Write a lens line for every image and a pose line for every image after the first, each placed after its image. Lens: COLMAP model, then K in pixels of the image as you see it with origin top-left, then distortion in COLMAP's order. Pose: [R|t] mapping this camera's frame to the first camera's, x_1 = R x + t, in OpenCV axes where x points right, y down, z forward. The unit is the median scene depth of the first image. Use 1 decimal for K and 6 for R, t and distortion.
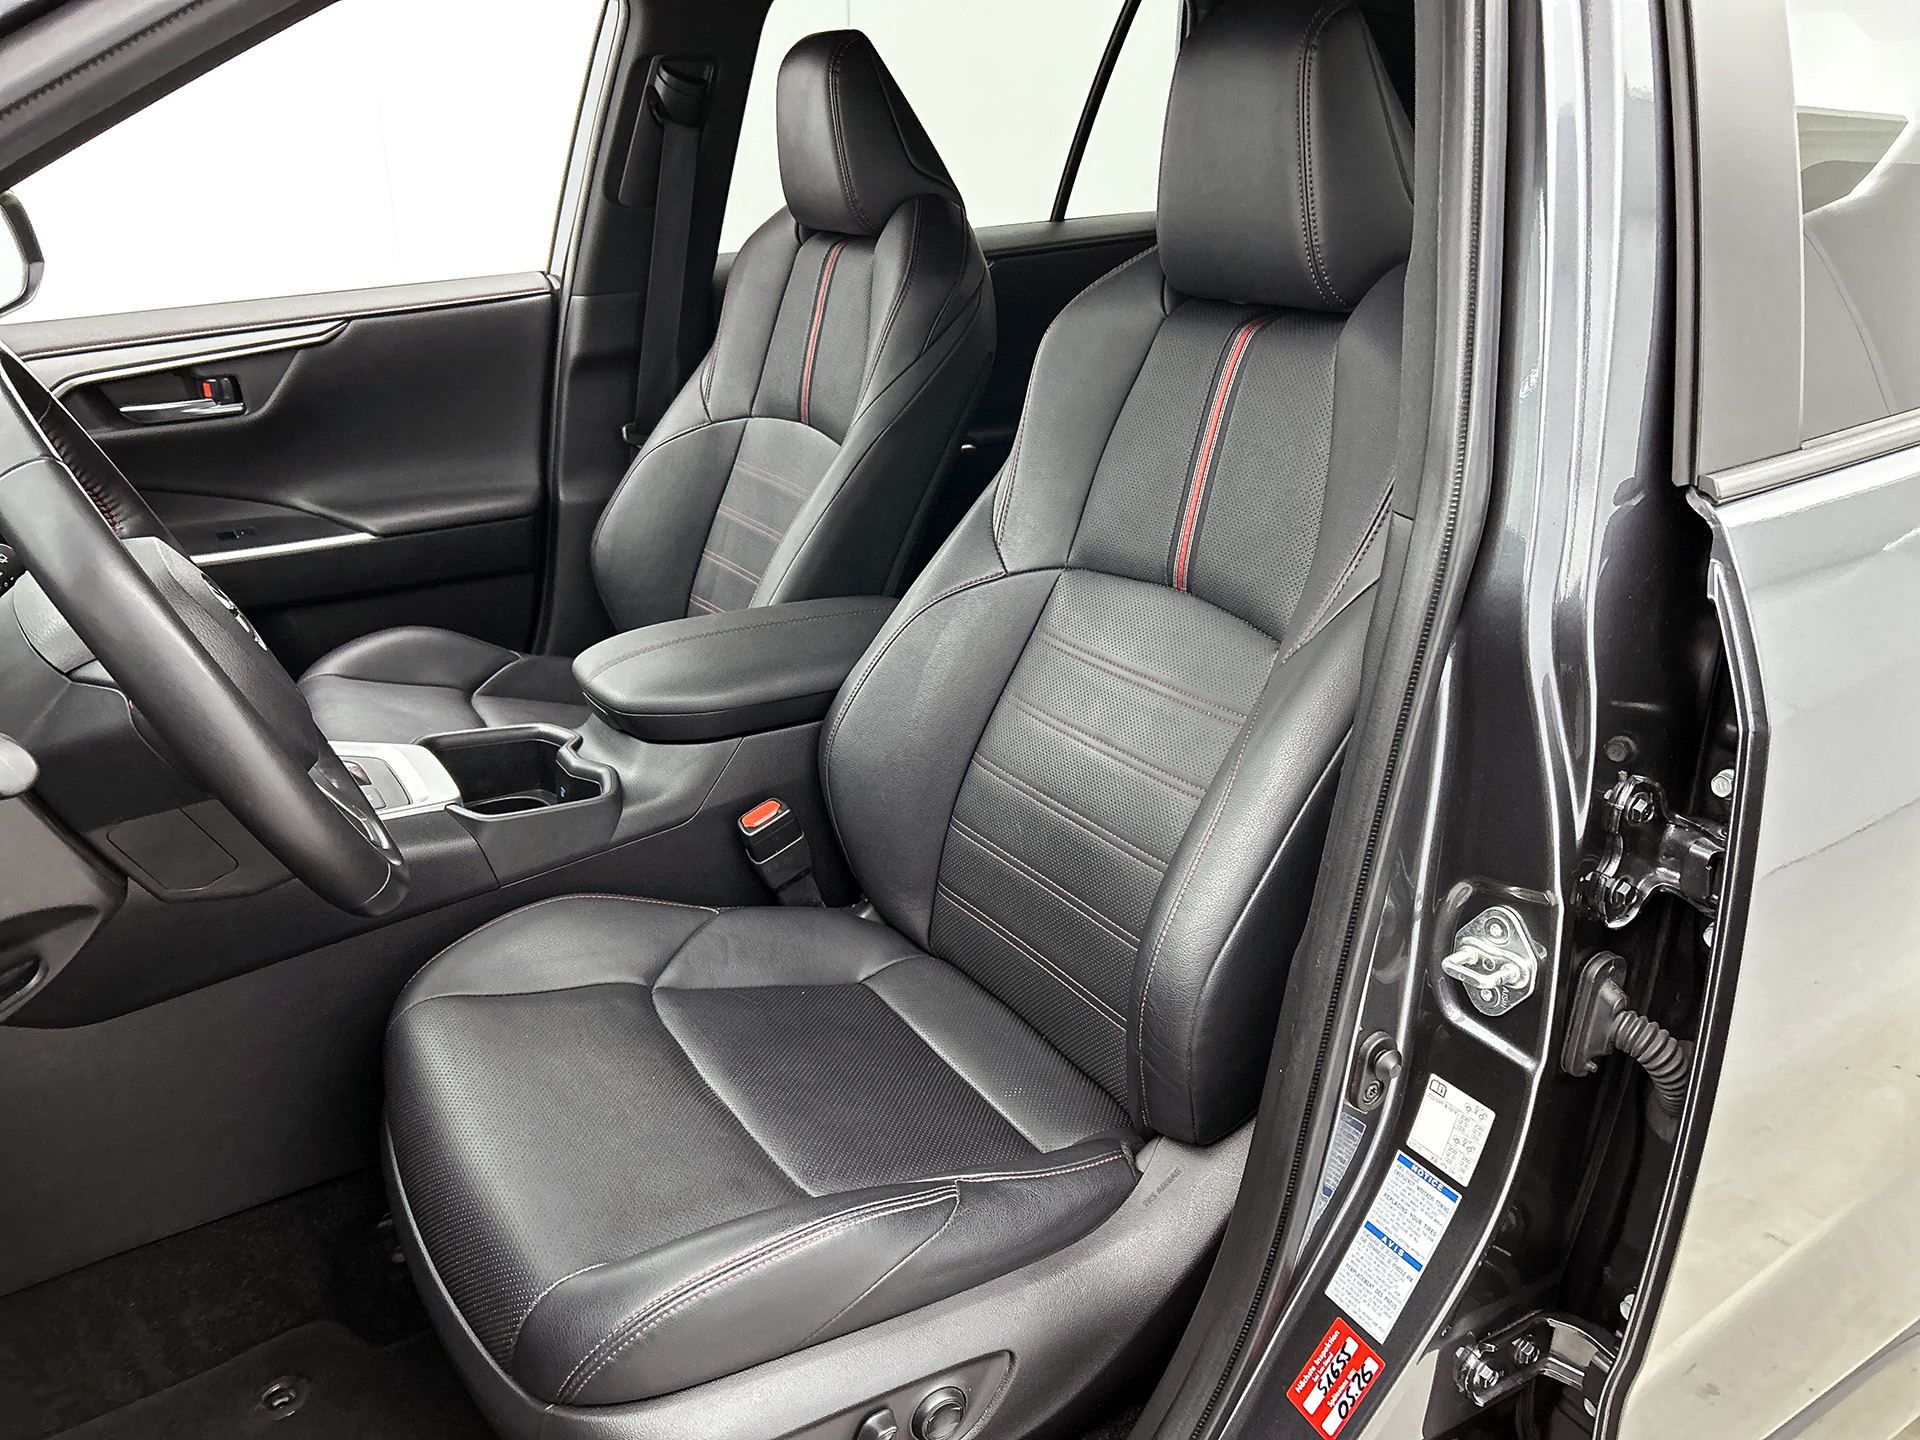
lens RADIAL K [[1463.5, 0, 972.6], [0, 1463.5, 725.5], [0, 0, 1]] dist [-0.003162, 0.003445]
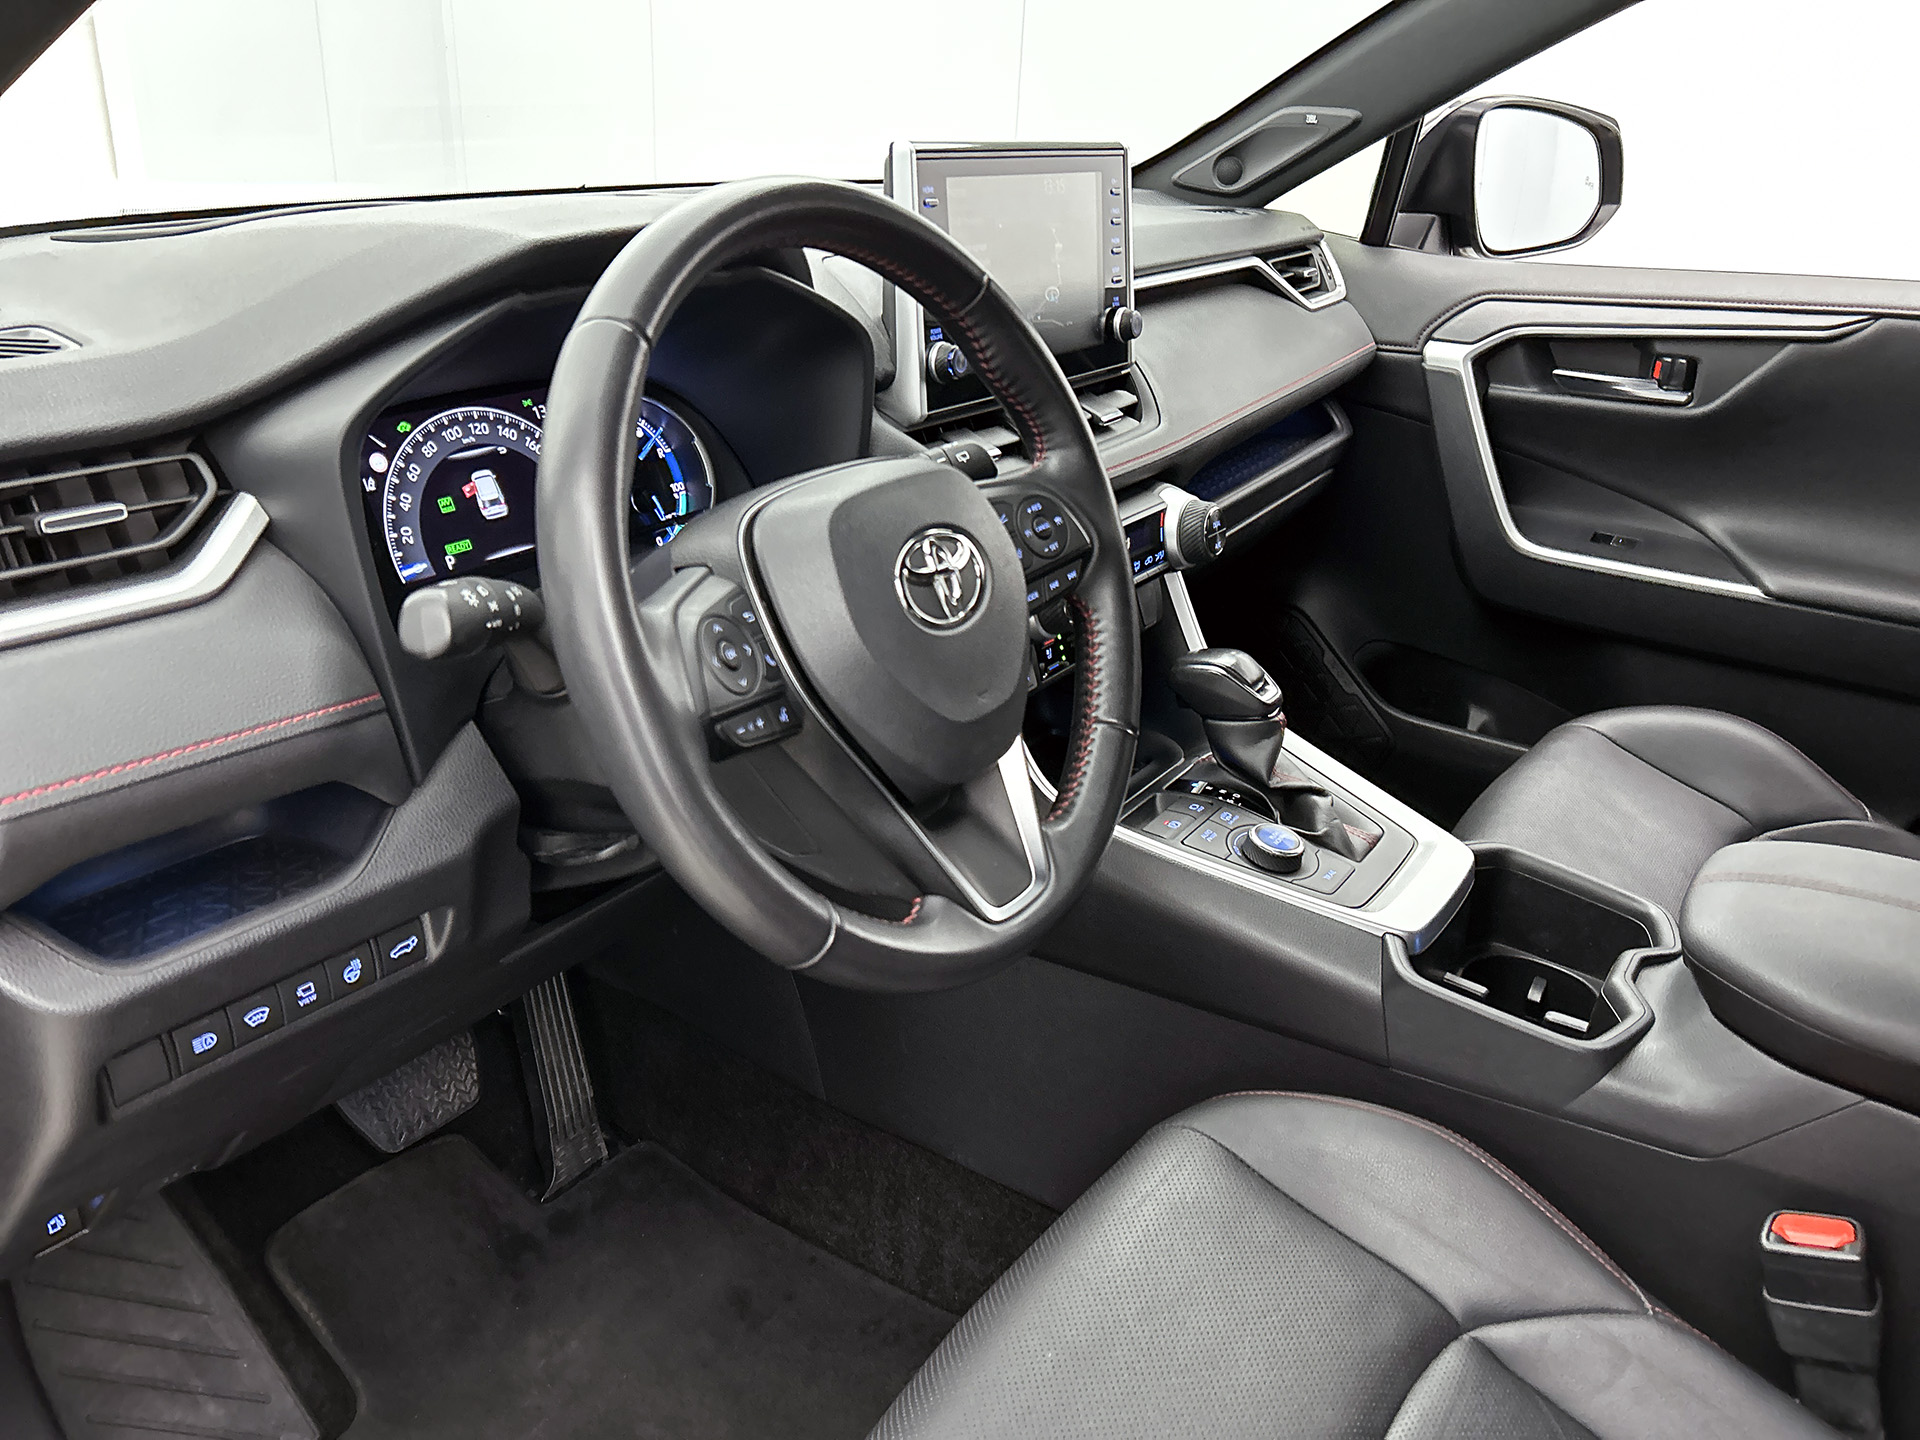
lens RADIAL K [[1472.6, 0, 960.0], [0, 1472.6, 720.0], [0, 0, 1]] dist [0.035395, -0.007366]
pose [[0.396990, 0.389899, -0.830890, 0.100926], [-0.385079, 0.892508, 0.234827, -0.097187], [0.833135, 0.226734, 0.504458, 0.287276]]
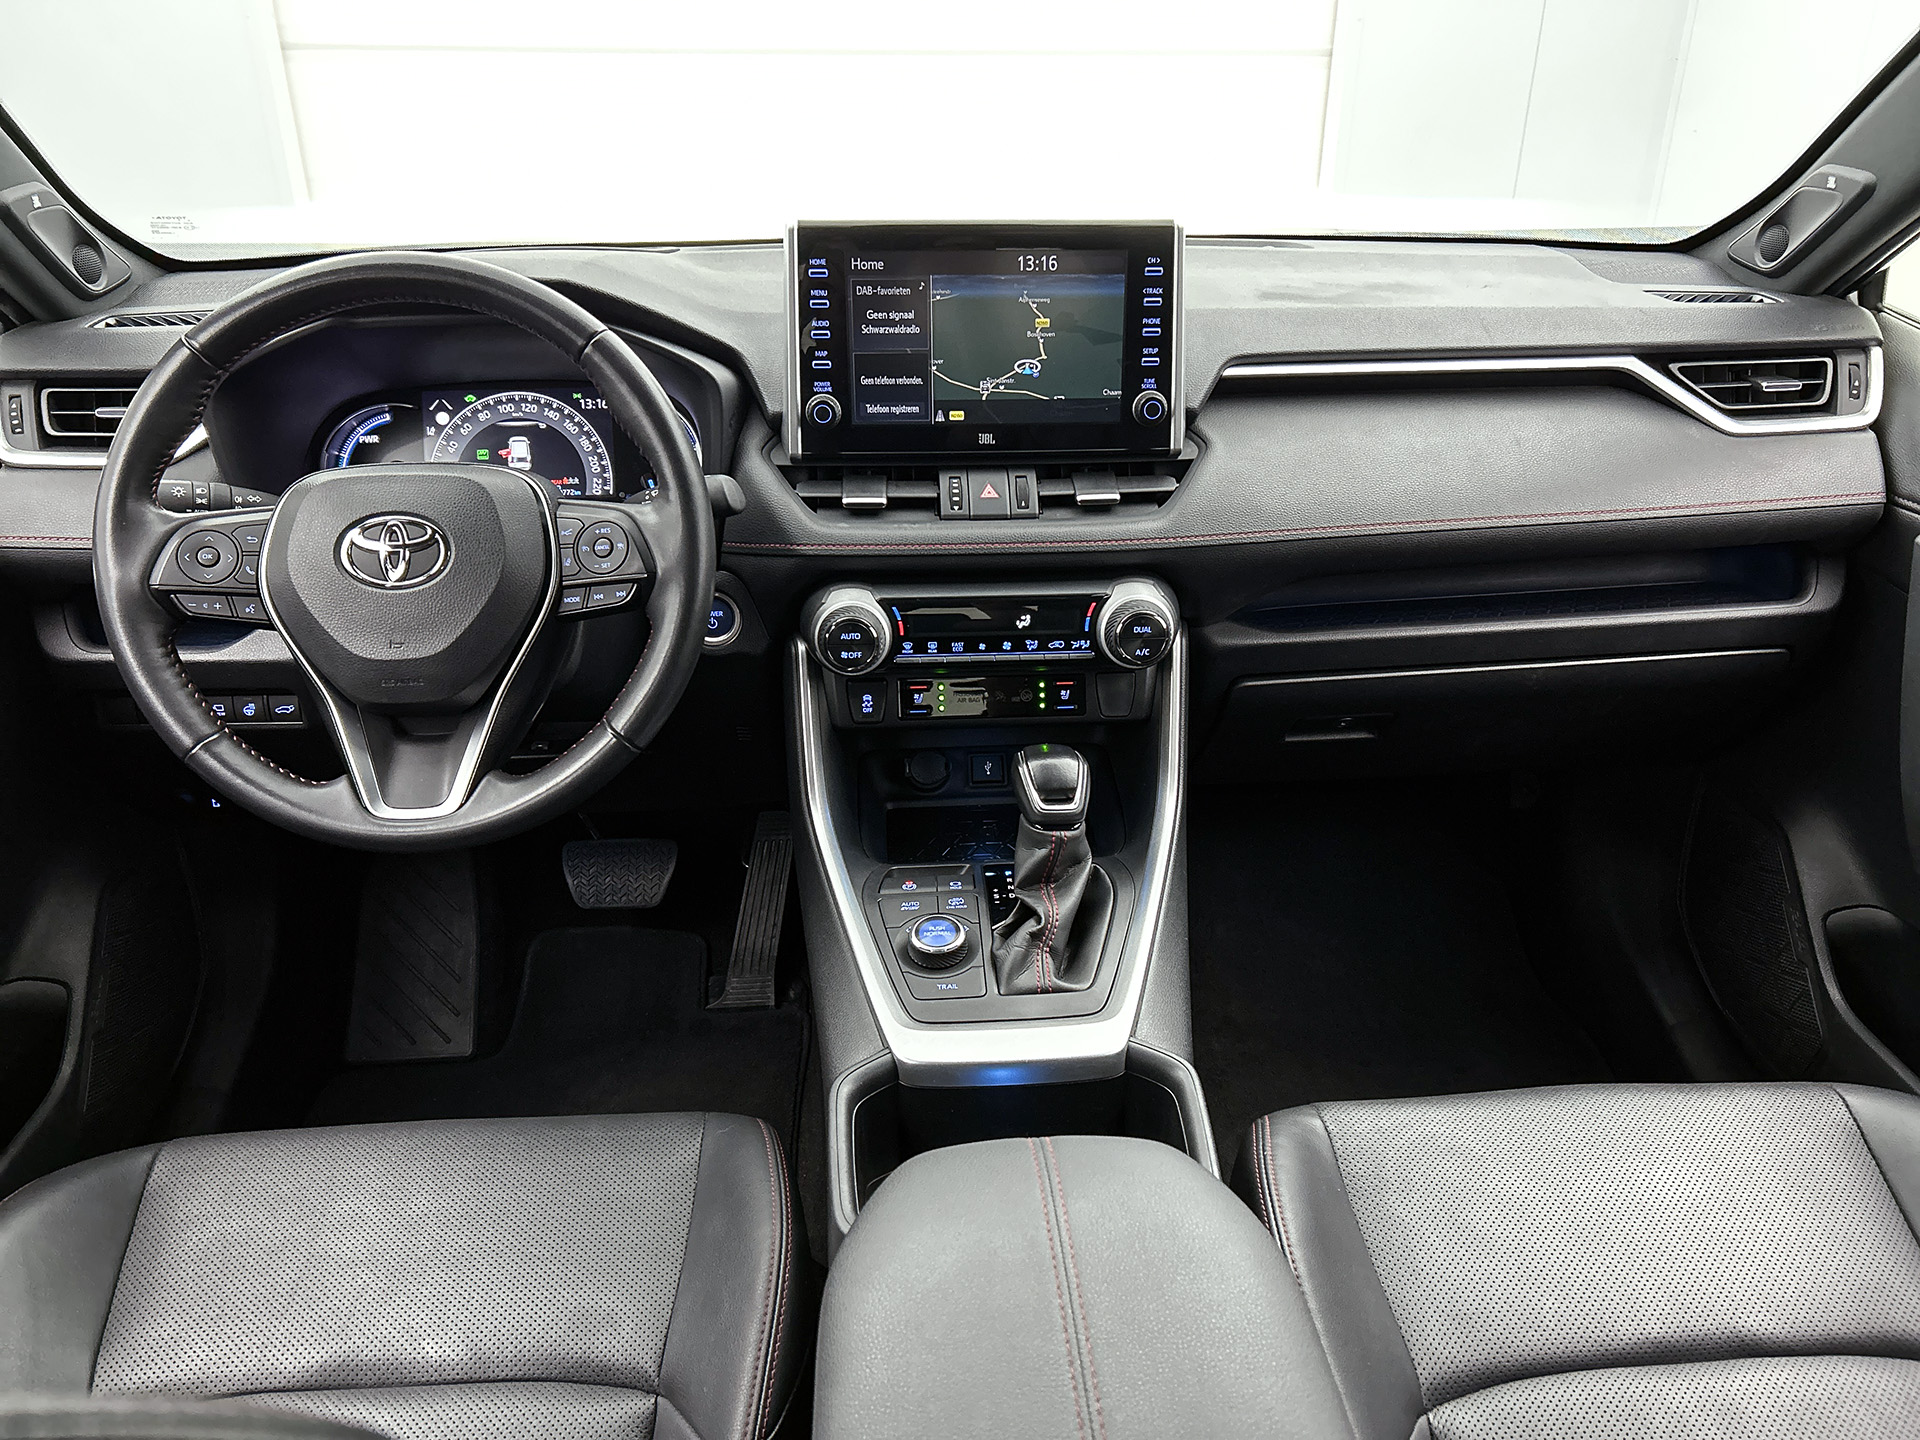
lens RADIAL K [[1467.7, 0, 963.4], [0, 1467.7, 736.8], [0, 0, 1]] dist [0.040258, -0.004274]
pose [[-0.477146, 0.386726, -0.789161, 0.107003], [-0.325112, 0.756592, 0.567337, -0.355498], [0.816477, 0.527268, -0.235276, 0.800213]]
